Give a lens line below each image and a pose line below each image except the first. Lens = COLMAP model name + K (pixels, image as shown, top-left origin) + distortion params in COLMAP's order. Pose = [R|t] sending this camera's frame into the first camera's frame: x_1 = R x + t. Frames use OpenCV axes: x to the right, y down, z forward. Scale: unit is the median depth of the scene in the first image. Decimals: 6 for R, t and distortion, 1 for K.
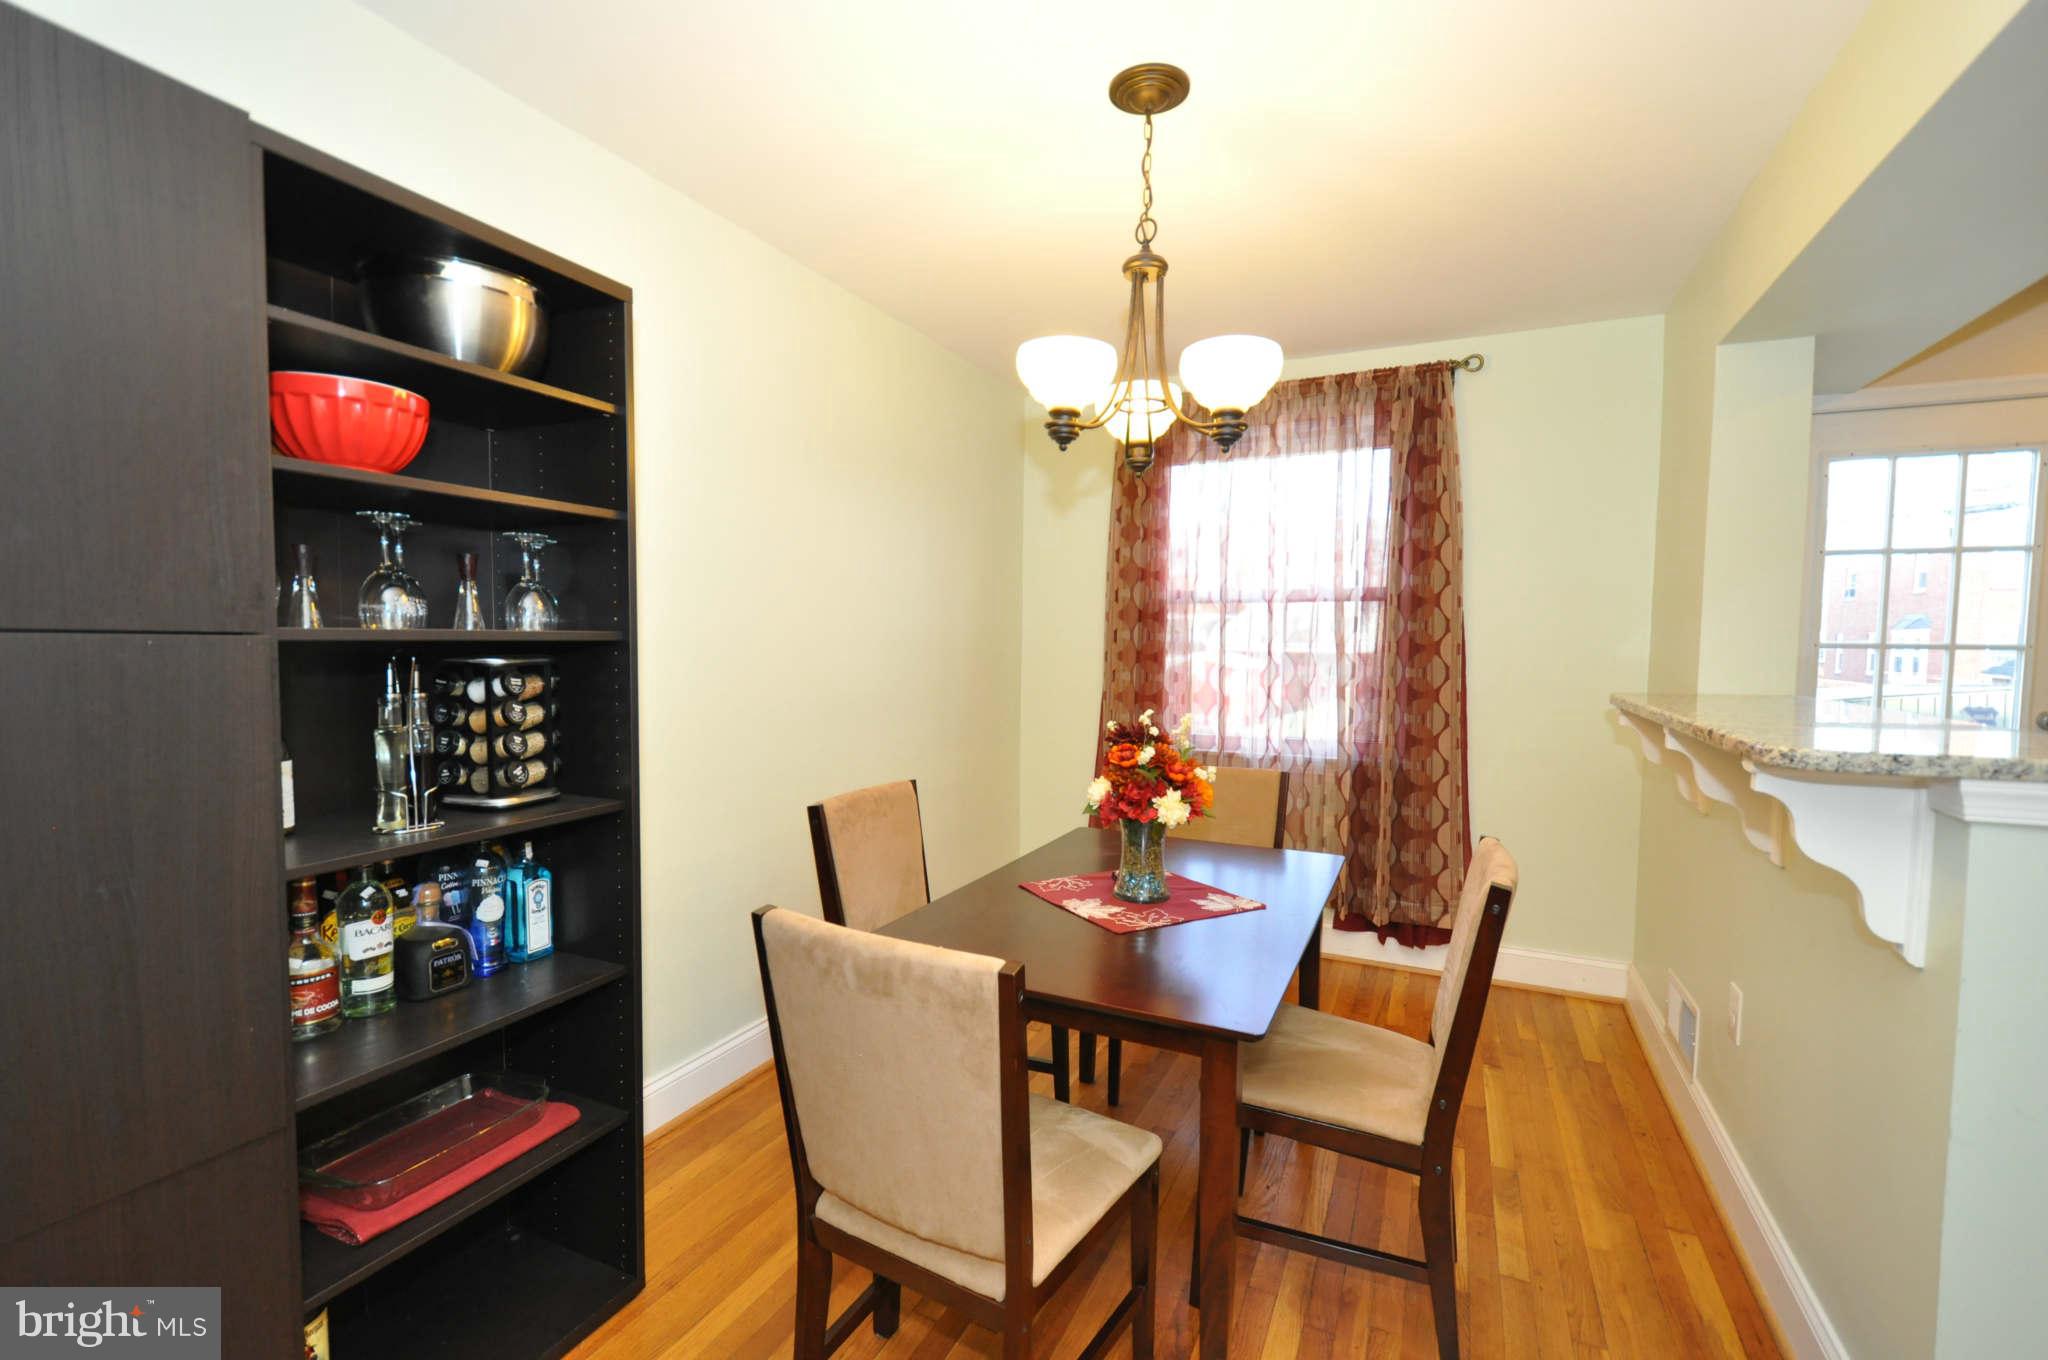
lens RADIAL K [[891.7, 0, 1022.8], [0, 891.7, 689.9], [0, 0, 1]] dist [0.000664, -0.000195]
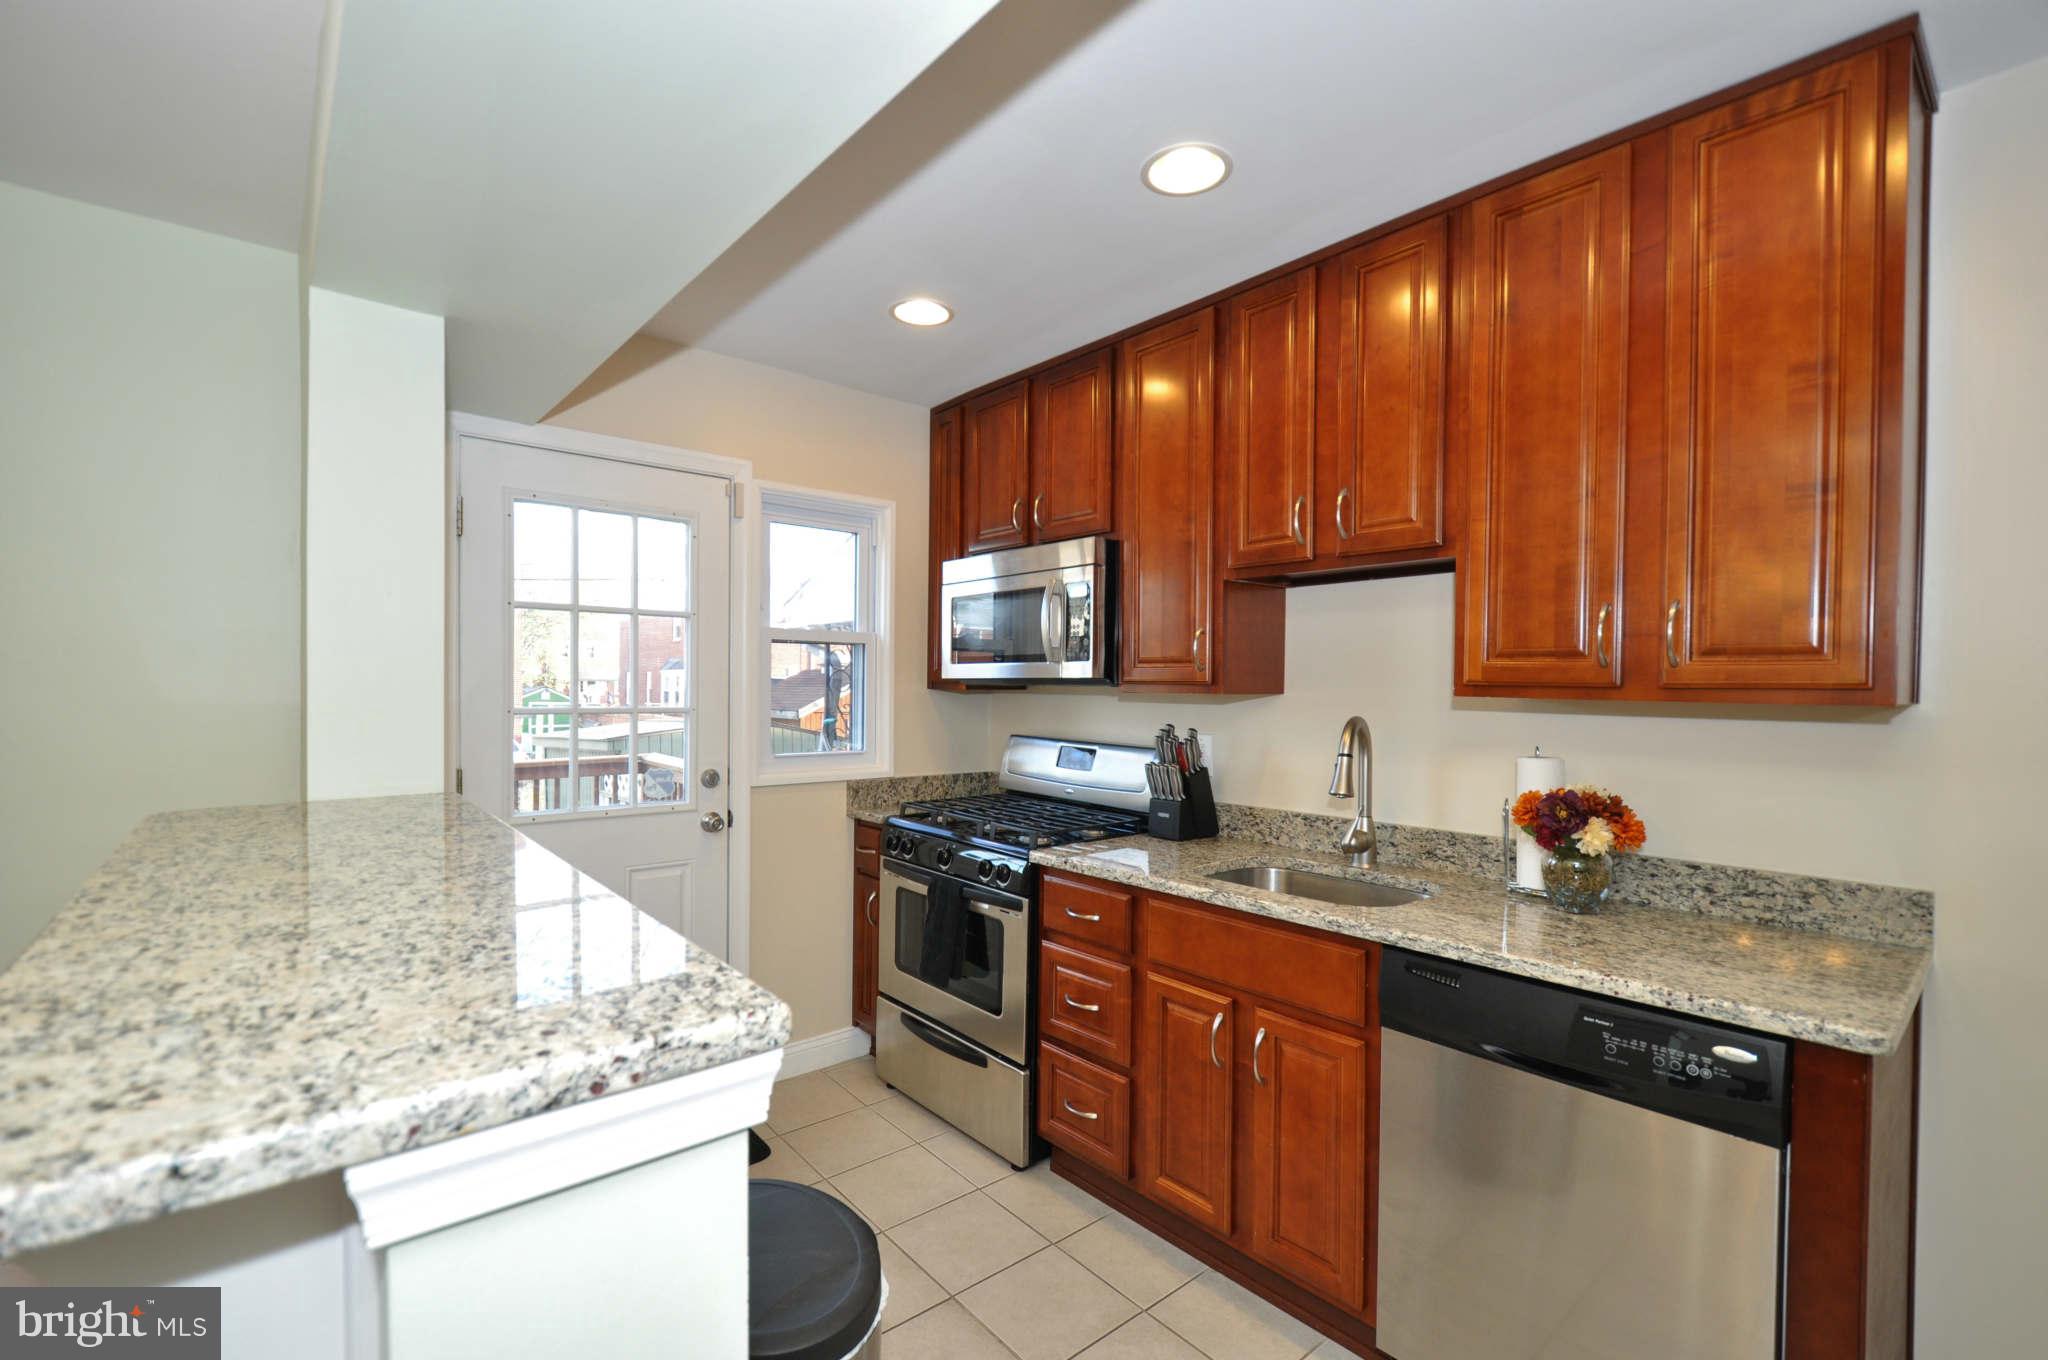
lens RADIAL K [[889.7, 0, 1021.5], [0, 889.7, 691.8], [0, 0, 1]] dist [-0.002744, -0.000605]
pose [[0.397798, -0.014854, 0.917353, 0.309616], [0.052659, 0.998590, -0.006665, -0.036344], [-0.915961, 0.050959, 0.398019, 0.210820]]
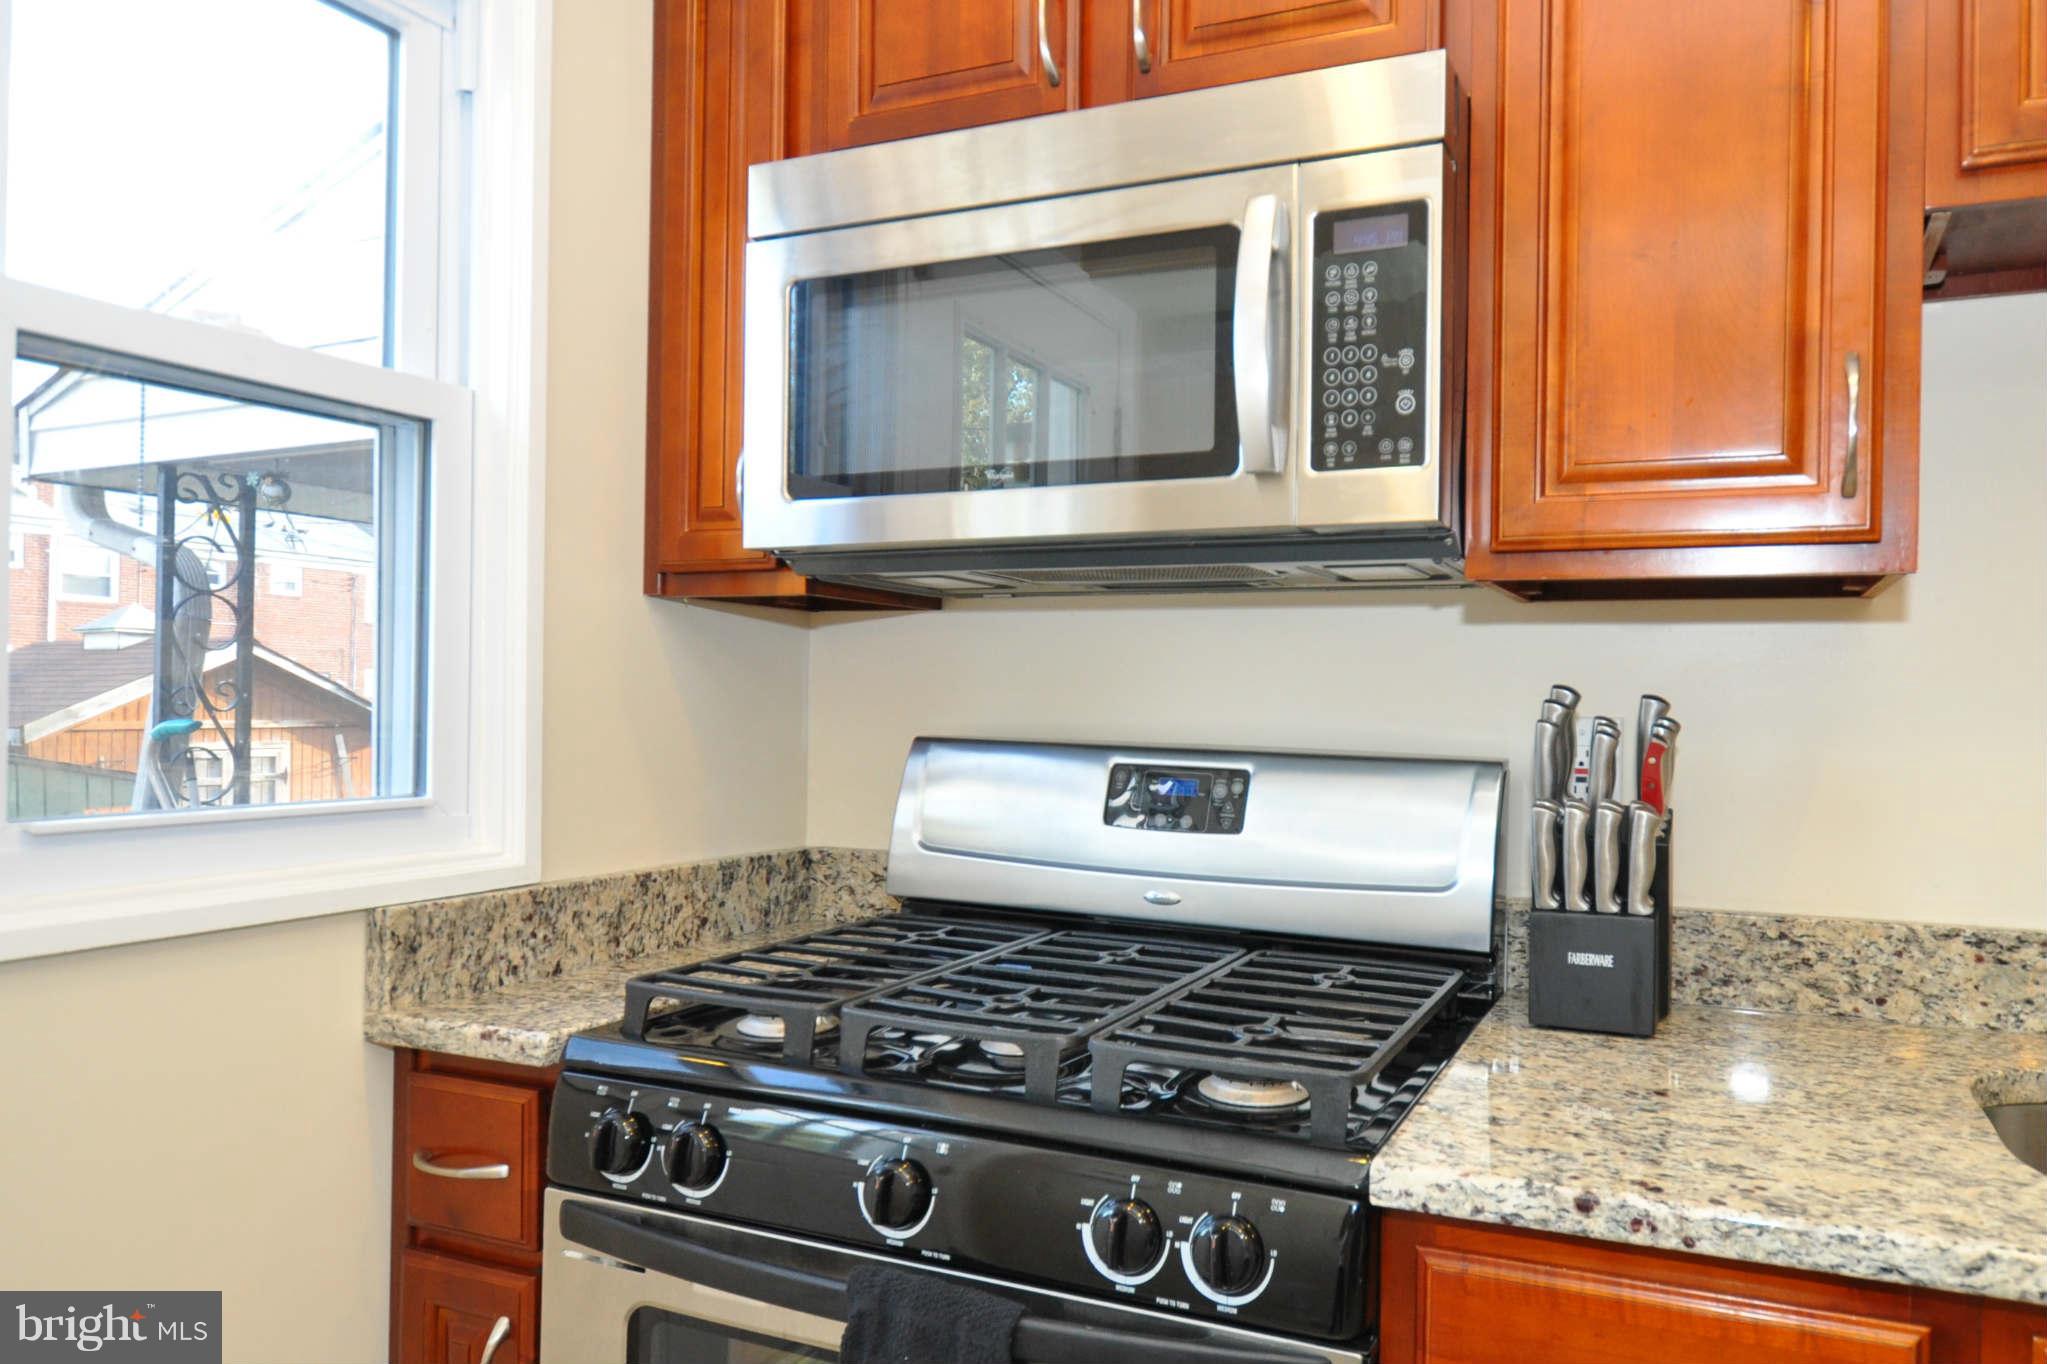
lens RADIAL K [[1332.9, 0, 1215.0], [0, 1332.9, 692.7], [0, 0, 1]] dist [0.006198, 0.001391]
pose [[-0.079003, -0.007011, 0.996850, 0.748600], [0.047391, 0.998818, 0.010781, -0.009926], [-0.995747, 0.048093, -0.078577, 0.587542]]
